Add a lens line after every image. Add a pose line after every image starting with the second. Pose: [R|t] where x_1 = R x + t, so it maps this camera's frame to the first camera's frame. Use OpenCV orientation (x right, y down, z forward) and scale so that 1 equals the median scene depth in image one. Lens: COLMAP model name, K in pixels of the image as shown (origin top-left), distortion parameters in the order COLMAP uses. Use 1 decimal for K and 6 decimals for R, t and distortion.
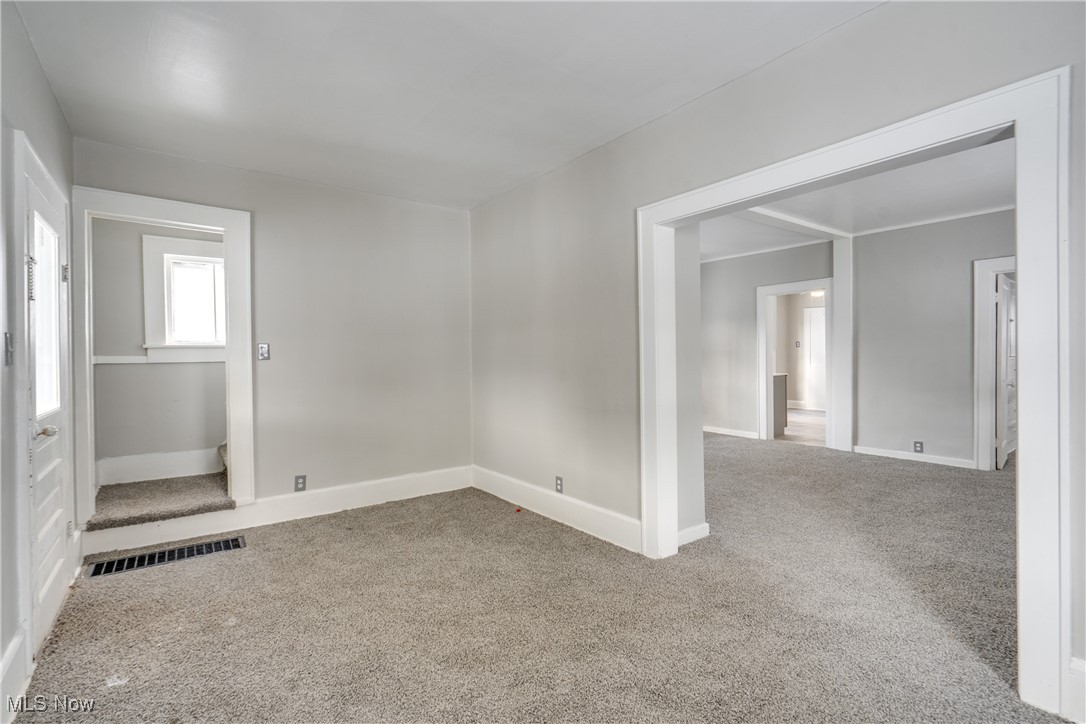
lens RADIAL K [[511.9, 0, 544.9], [0, 511.9, 358.0], [0, 0, 1]] dist [-0.009521, 0.005085]
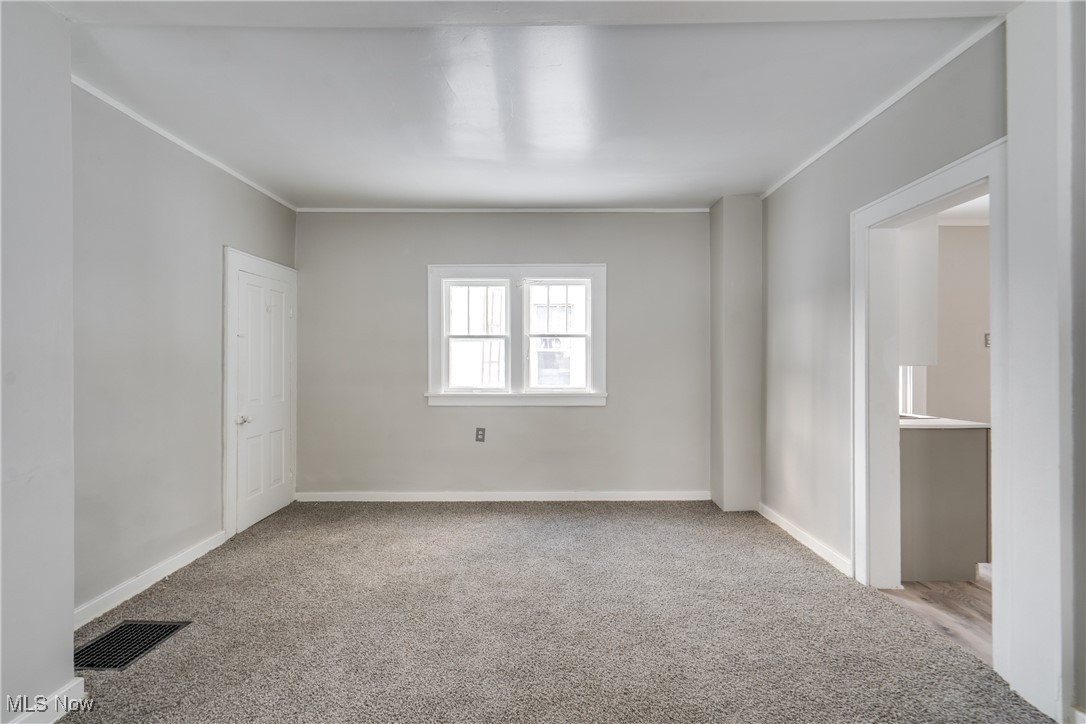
lens RADIAL K [[511.9, 0, 537.6], [0, 511.9, 360.2], [0, 0, 1]] dist [-0.009521, 0.005085]
pose [[0.777680, -0.002665, -0.628654, 0.551219], [0.000788, 0.999994, -0.003265, -0.019701], [0.628660, 0.002044, 0.777678, 0.592246]]
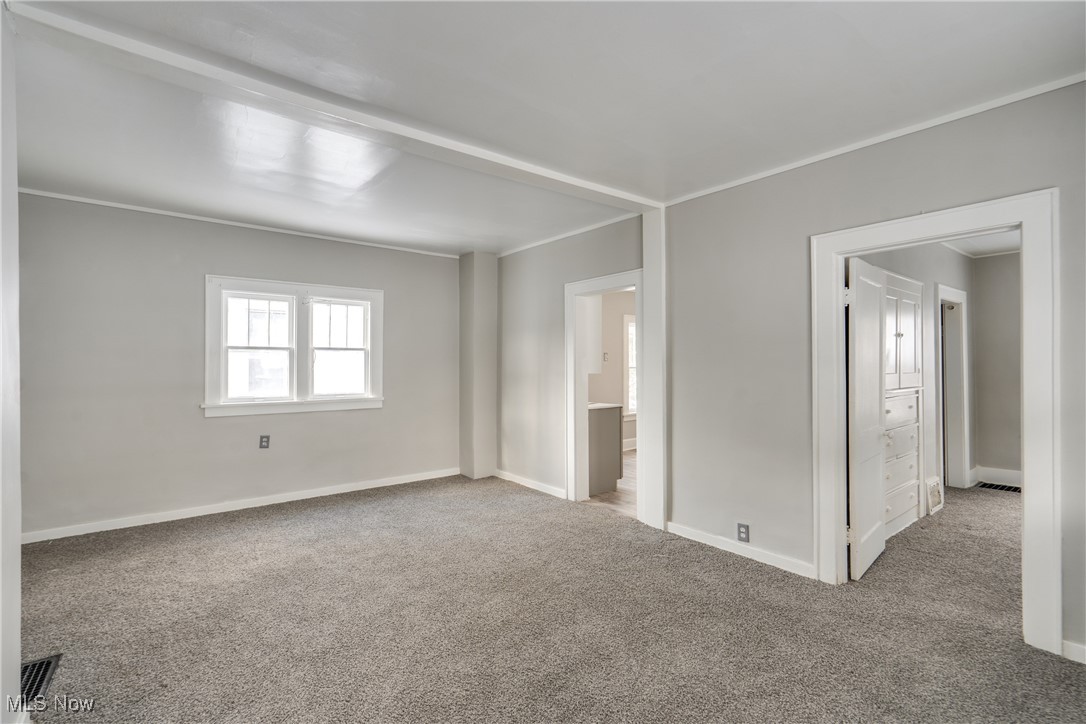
lens RADIAL K [[511.9, 0, 547.6], [0, 511.9, 357.4], [0, 0, 1]] dist [-0.009521, 0.005085]
pose [[0.999945, -0.000811, 0.010411, 0.442485], [0.000941, 0.999922, -0.012434, -0.032508], [-0.010400, 0.012443, 0.999868, 0.335342]]
